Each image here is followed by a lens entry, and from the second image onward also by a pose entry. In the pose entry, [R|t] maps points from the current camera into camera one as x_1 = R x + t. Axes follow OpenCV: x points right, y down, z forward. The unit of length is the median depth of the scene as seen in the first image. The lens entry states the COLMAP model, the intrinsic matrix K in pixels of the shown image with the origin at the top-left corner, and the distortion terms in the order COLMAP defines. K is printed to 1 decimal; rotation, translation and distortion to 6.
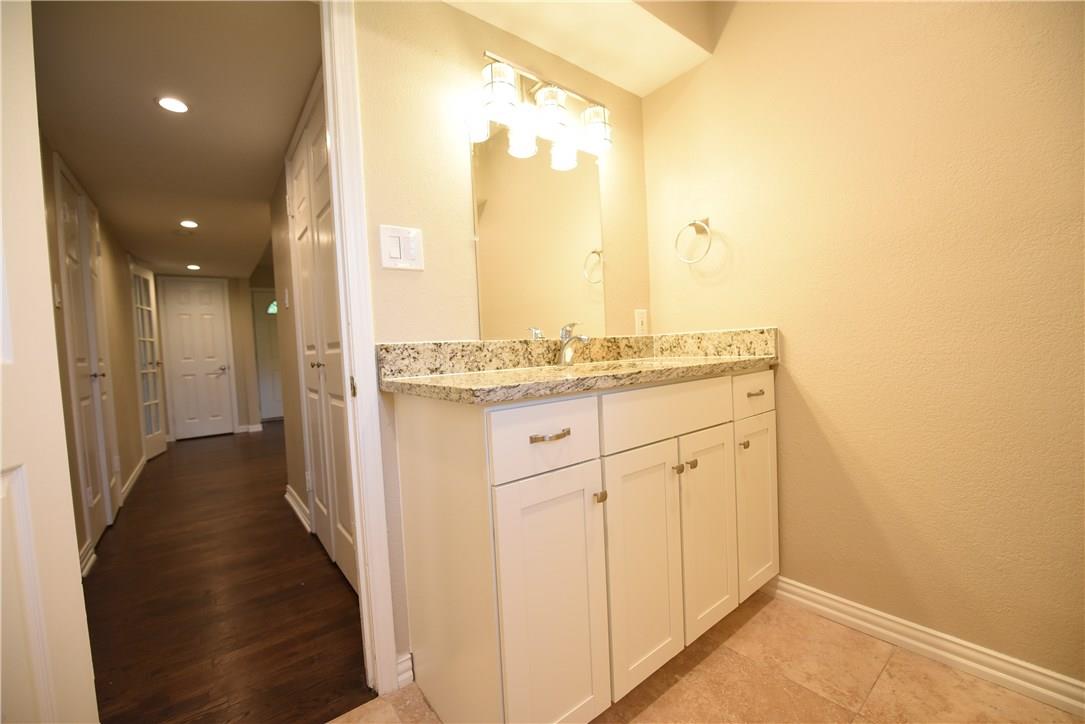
lens RADIAL K [[435.8, 0, 542.5], [0, 435.8, 362.0], [0, 0, 1]] dist [-0.011850, -0.000340]
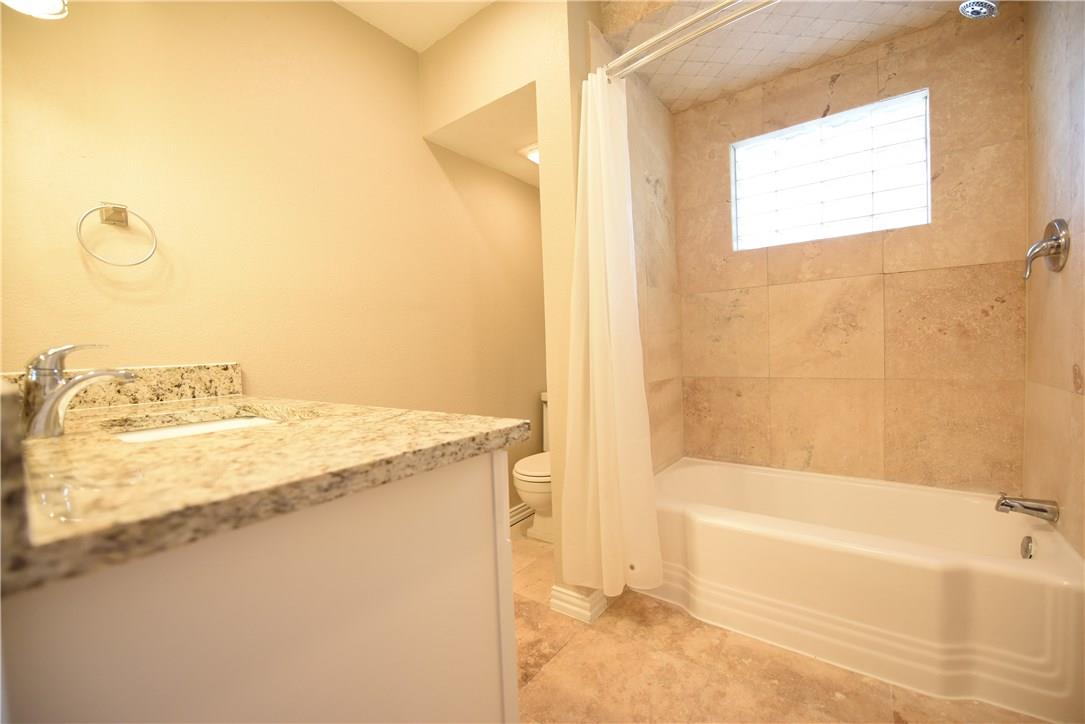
lens RADIAL K [[435.8, 0, 542.5], [0, 435.8, 362.0], [0, 0, 1]] dist [-0.011850, -0.000340]
pose [[-0.261657, 0.030376, 0.964683, -0.470556], [0.083398, 0.996478, -0.008757, -0.019408], [-0.961551, 0.078162, -0.263268, 0.581577]]
